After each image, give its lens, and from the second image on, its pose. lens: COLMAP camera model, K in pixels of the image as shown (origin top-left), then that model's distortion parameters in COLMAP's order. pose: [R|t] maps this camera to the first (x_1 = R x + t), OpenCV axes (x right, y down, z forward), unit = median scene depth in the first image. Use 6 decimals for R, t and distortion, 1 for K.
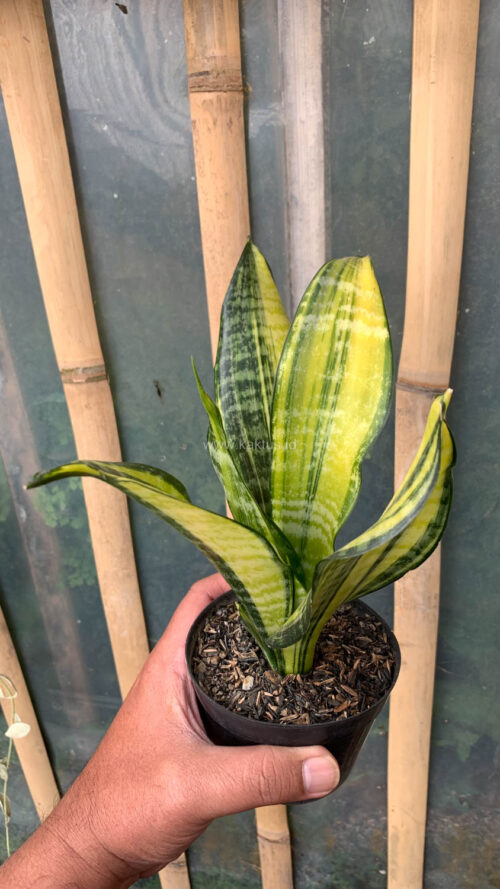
lens RADIAL K [[677.2, 0, 233.0], [0, 677.2, 436.6], [0, 0, 1]] dist [0.048539, 0.001495]
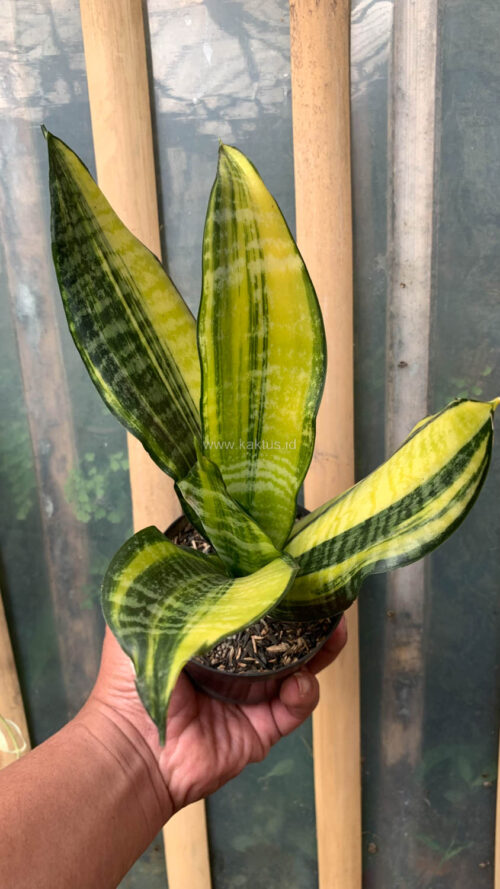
lens RADIAL K [[677.5, 0, 250.0], [0, 677.5, 444.9], [0, 0, 1]] dist [0.003211, -0.004704]
pose [[0.840544, -0.393390, 0.372464, -0.226869], [0.199630, 0.864066, 0.462102, -0.352442], [-0.503620, -0.314063, 0.804818, 0.277961]]
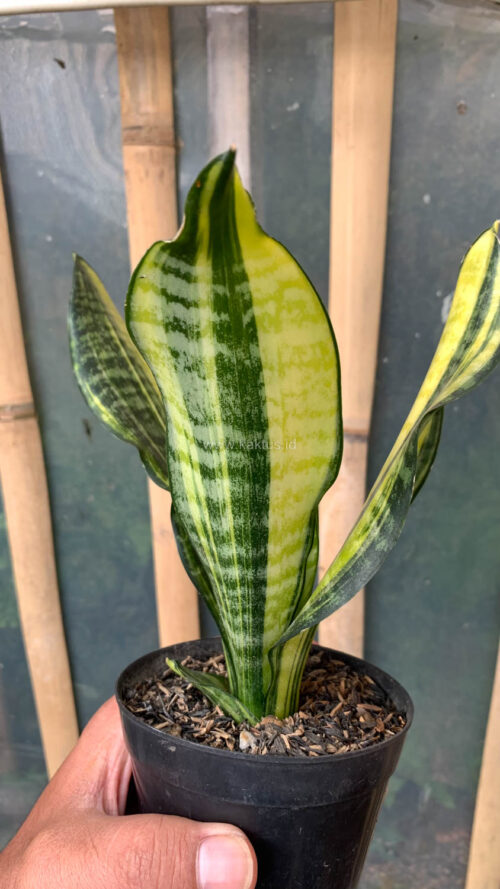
lens RADIAL K [[704.9, 0, 248.8], [0, 704.9, 446.4], [0, 0, 1]] dist [0.003157, -0.004239]
pose [[0.788096, 0.013572, 0.615403, -0.426478], [0.235651, 0.916942, -0.322002, 0.336783], [-0.568659, 0.398789, 0.719440, 0.398436]]
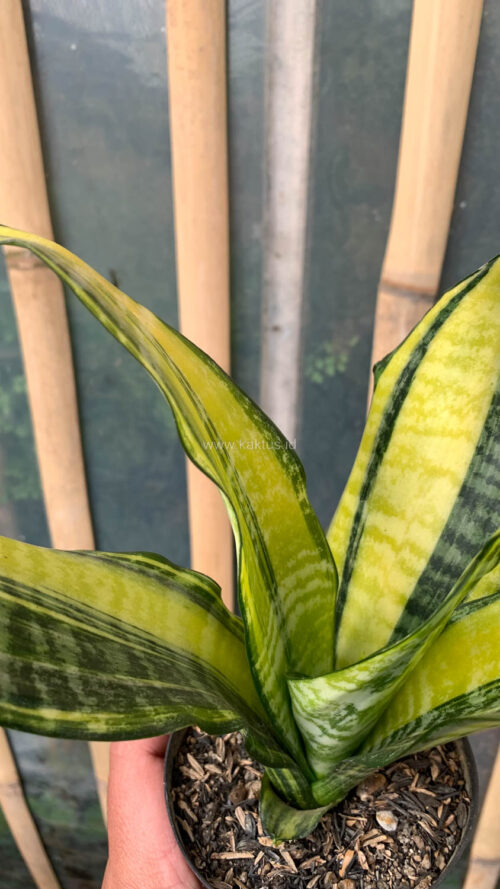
lens RADIAL K [[713.9, 0, 238.3], [0, 713.9, 443.7], [0, 0, 1]] dist [-0.007127, -0.006106]
pose [[-0.178751, -0.578244, 0.796041, -0.301967], [0.459577, 0.666315, 0.587208, -0.377701], [-0.869964, 0.470806, 0.146643, 0.891216]]
